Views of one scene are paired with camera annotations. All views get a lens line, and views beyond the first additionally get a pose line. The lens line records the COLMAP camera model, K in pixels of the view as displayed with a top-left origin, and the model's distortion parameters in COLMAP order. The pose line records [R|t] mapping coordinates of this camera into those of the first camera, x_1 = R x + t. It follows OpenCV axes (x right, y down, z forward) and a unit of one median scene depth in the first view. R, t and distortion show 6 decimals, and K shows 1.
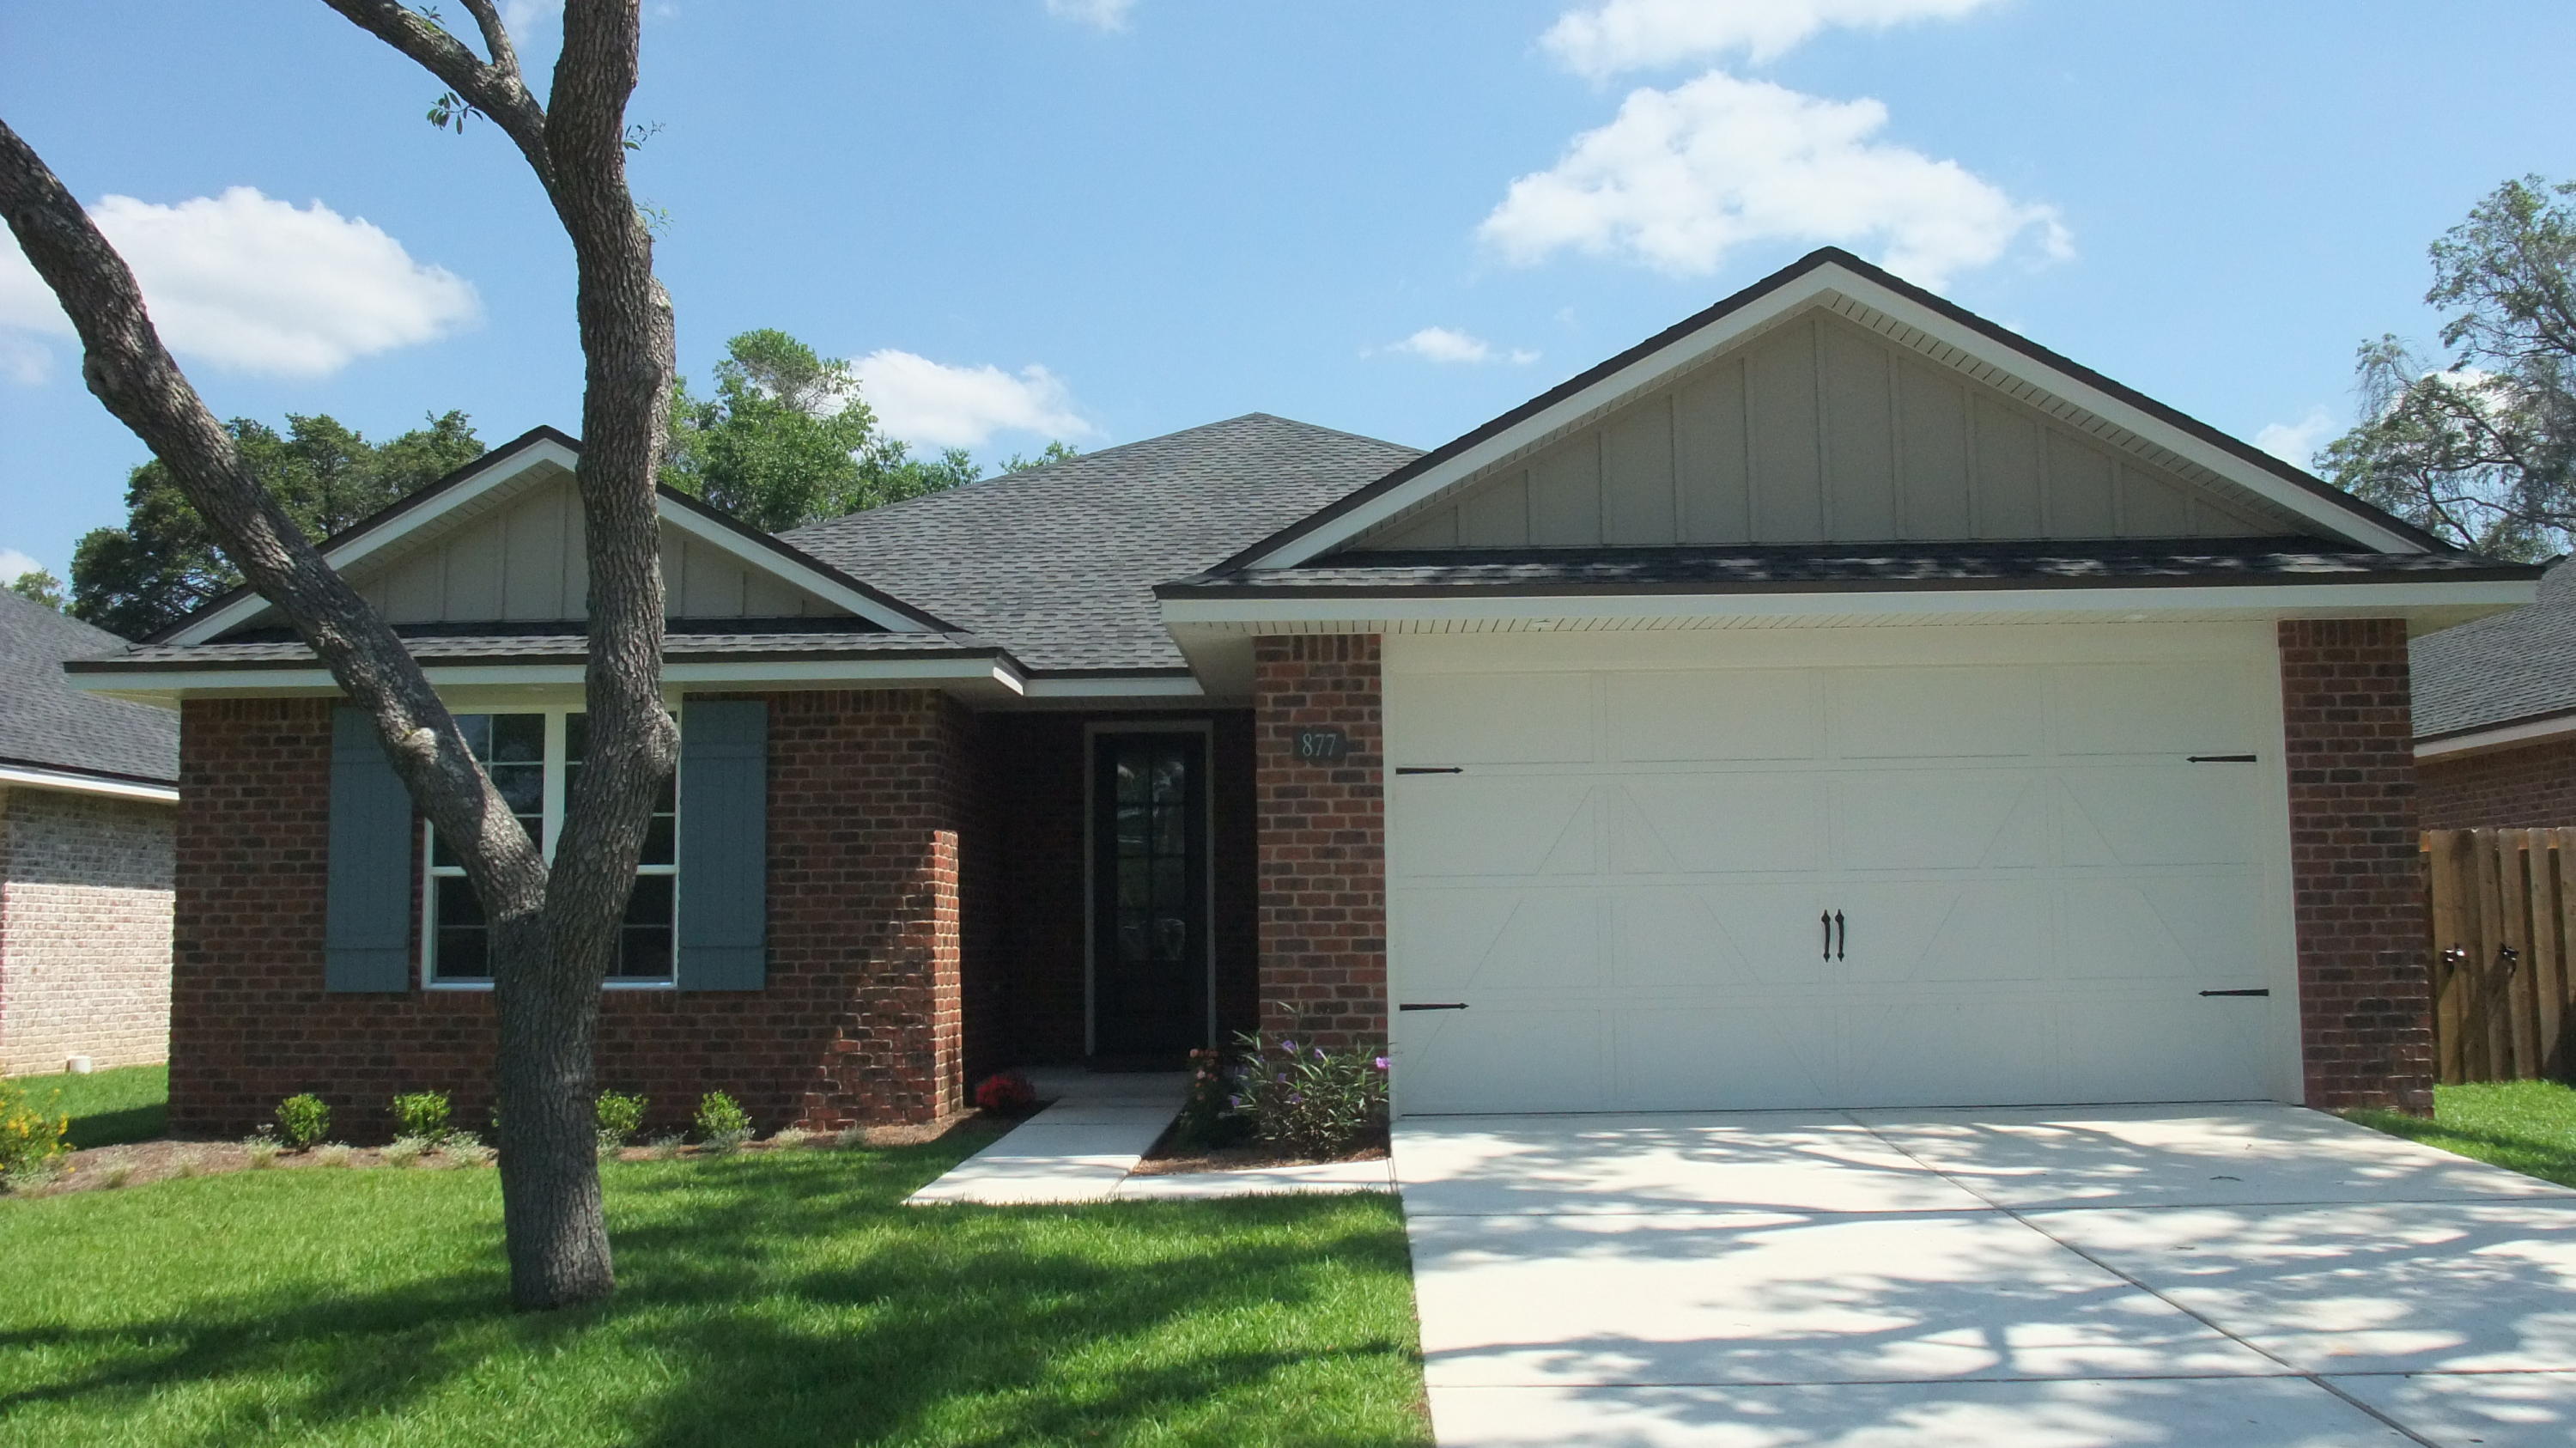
lens RADIAL K [[1942.1, 0, 1296.3], [0, 1942.1, 735.3], [0, 0, 1]] dist [-0.066688, 0.019563]
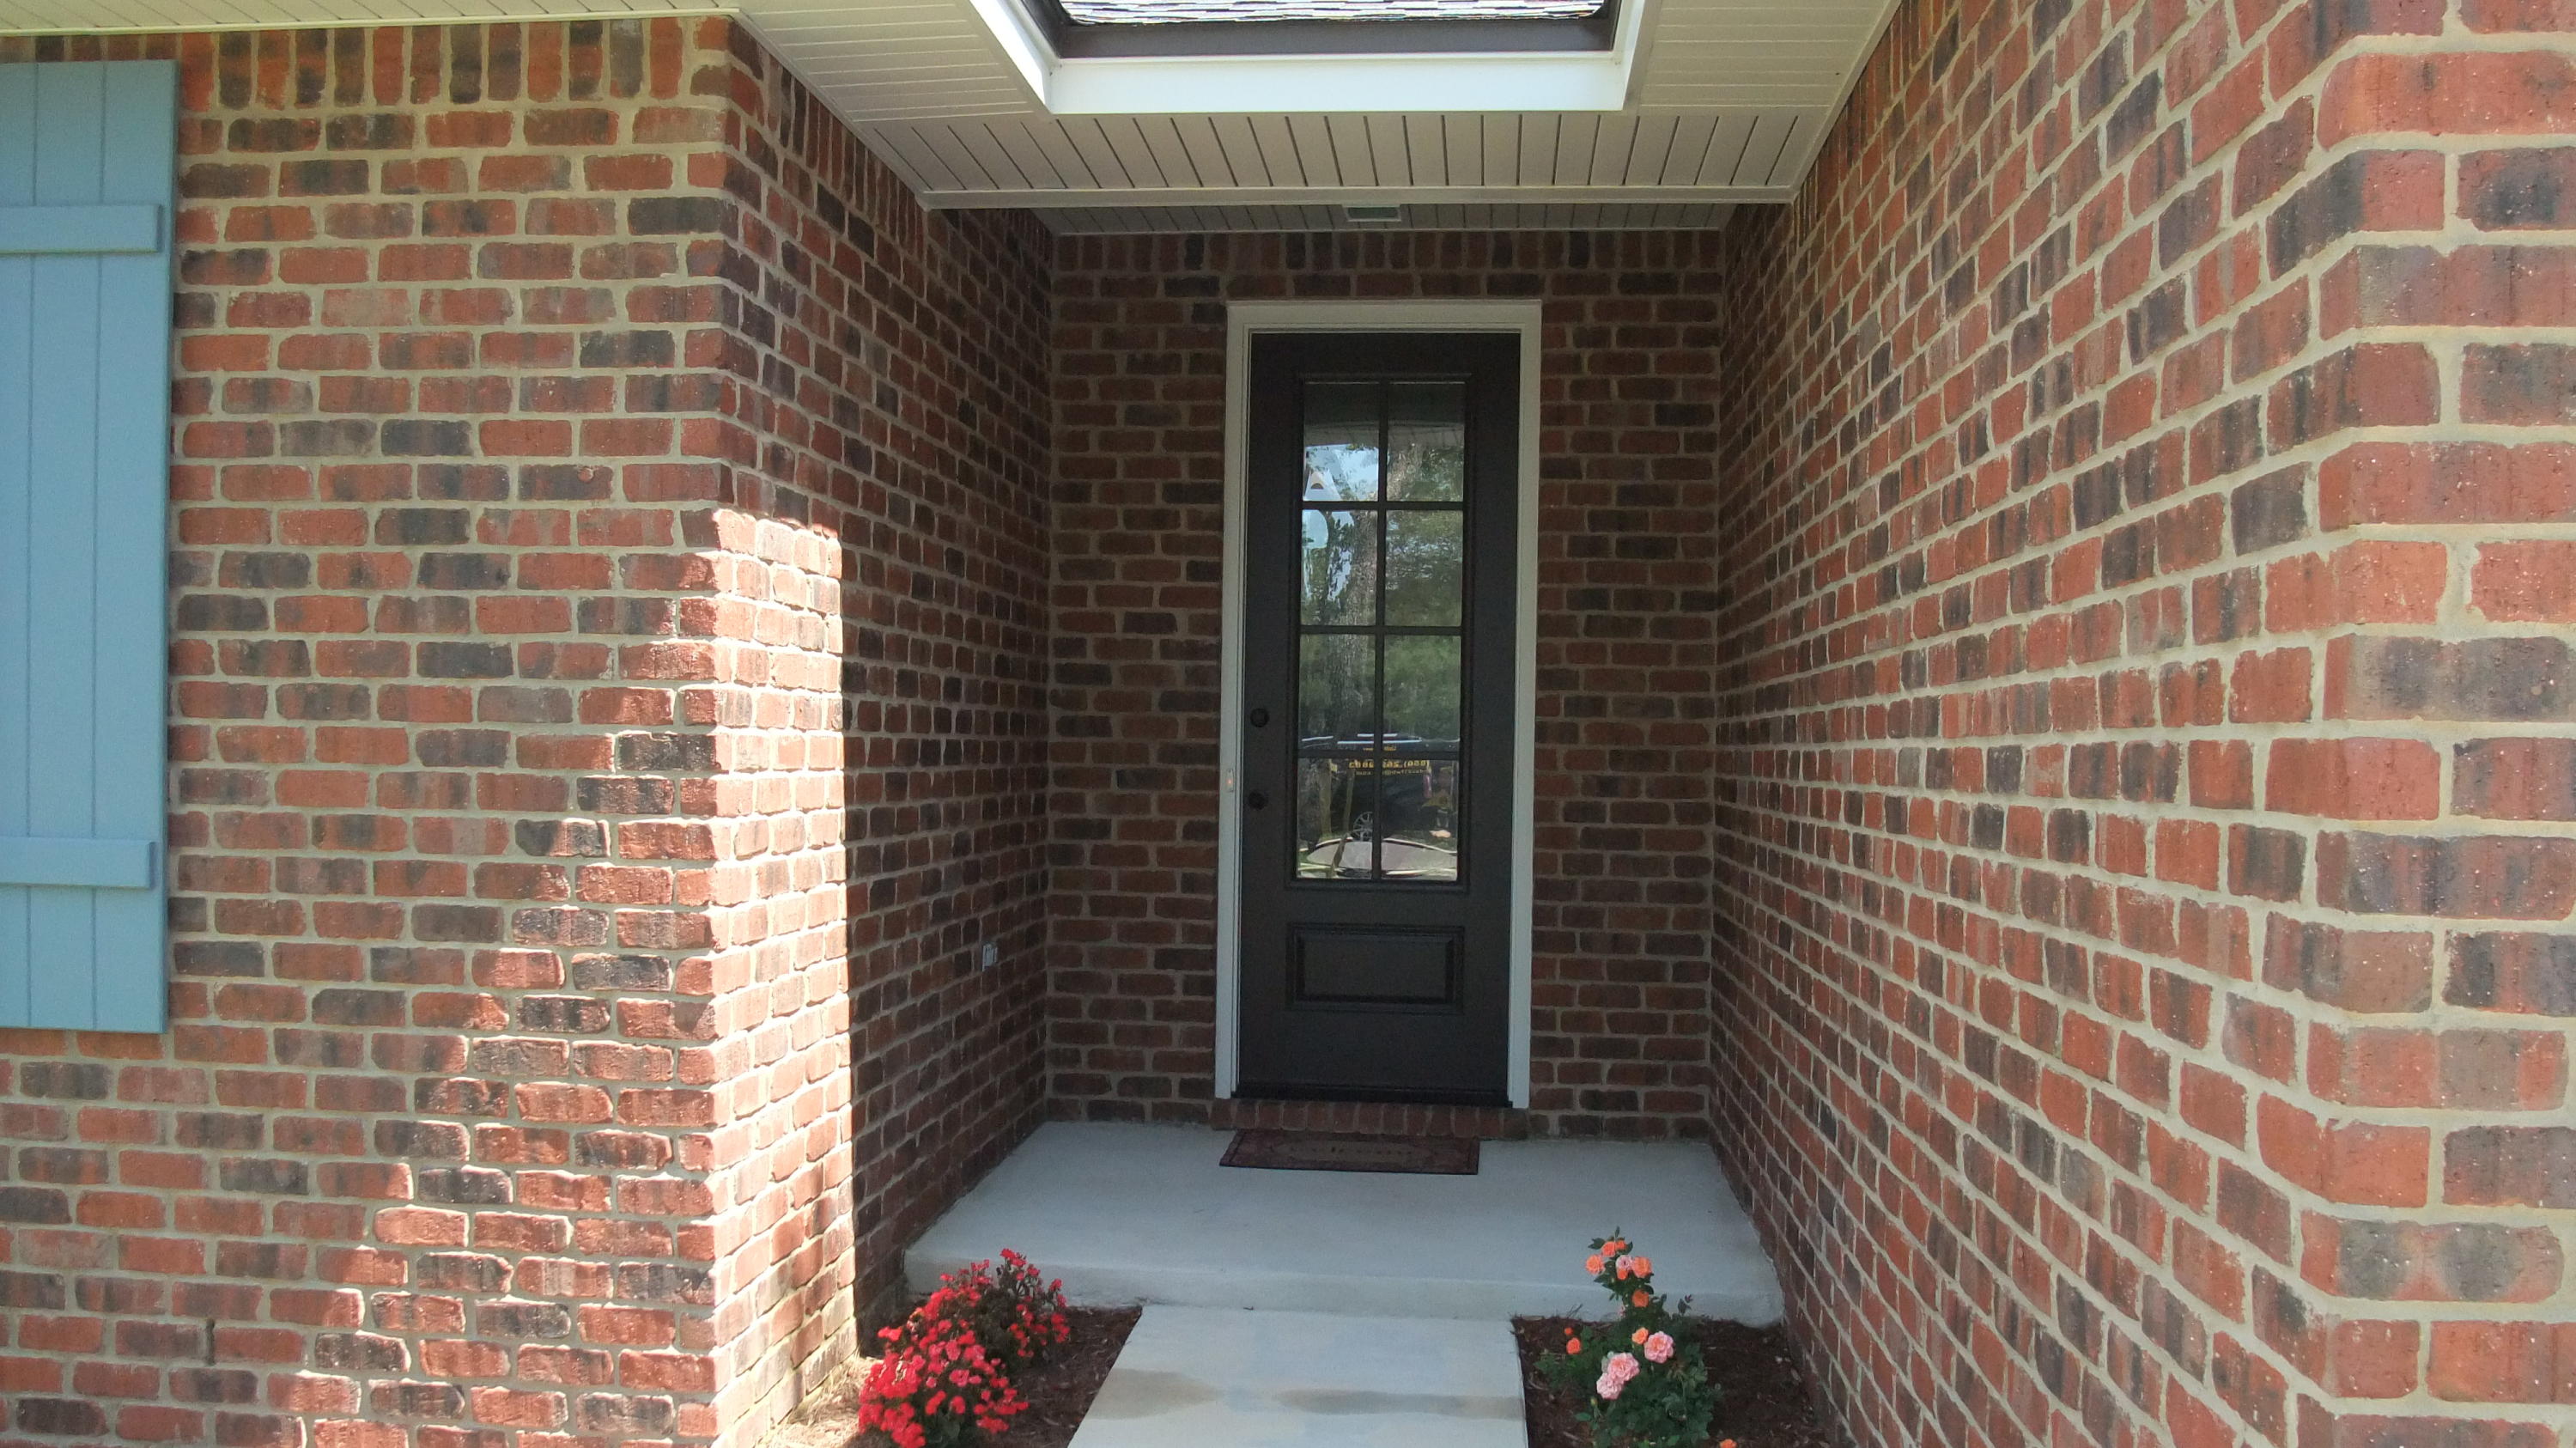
lens RADIAL K [[1942.1, 0, 1292.2], [0, 1942.1, 728.2], [0, 0, 1]] dist [-0.066688, 0.019563]
pose [[0.997386, 0.029151, -0.066116, -0.081077], [-0.022329, 0.994568, 0.101669, 0.050530], [0.068721, -0.099927, 0.992619, 0.717145]]
